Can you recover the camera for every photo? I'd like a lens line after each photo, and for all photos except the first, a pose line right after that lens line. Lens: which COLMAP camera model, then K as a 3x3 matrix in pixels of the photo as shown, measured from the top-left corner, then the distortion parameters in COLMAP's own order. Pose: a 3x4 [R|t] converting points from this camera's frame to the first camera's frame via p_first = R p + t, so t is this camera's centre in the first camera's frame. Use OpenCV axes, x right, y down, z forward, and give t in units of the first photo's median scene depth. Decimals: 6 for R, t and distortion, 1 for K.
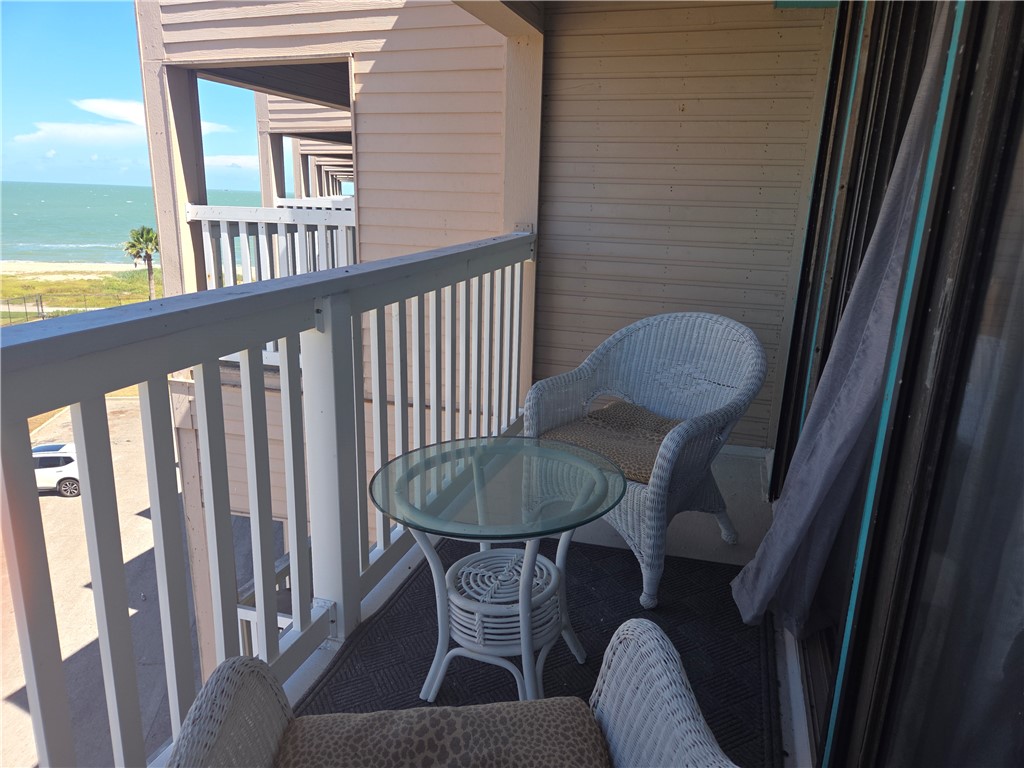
lens RADIAL K [[668.3, 0, 506.3], [0, 668.3, 383.4], [0, 0, 1]] dist [0.053185, -0.054950]
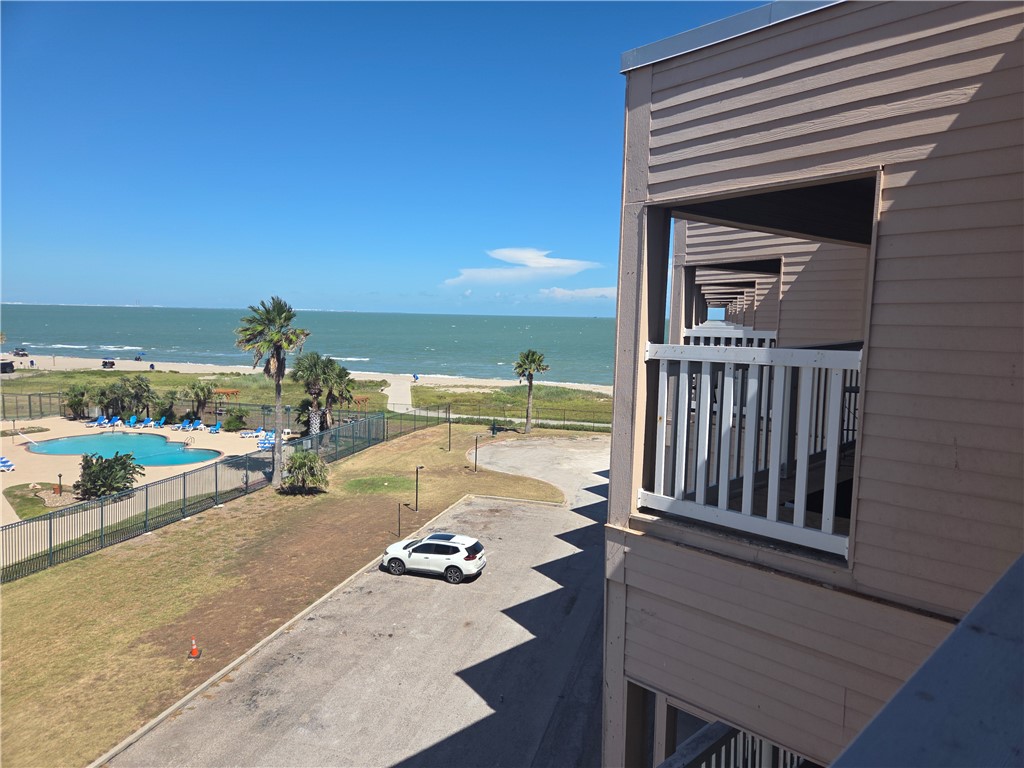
lens RADIAL K [[668.3, 0, 506.3], [0, 668.3, 383.4], [0, 0, 1]] dist [0.053185, -0.054950]
pose [[0.870618, 0.030859, -0.490990, -0.085707], [-0.117748, 0.982093, -0.147064, -0.022843], [0.477660, 0.185850, 0.858662, 0.051682]]
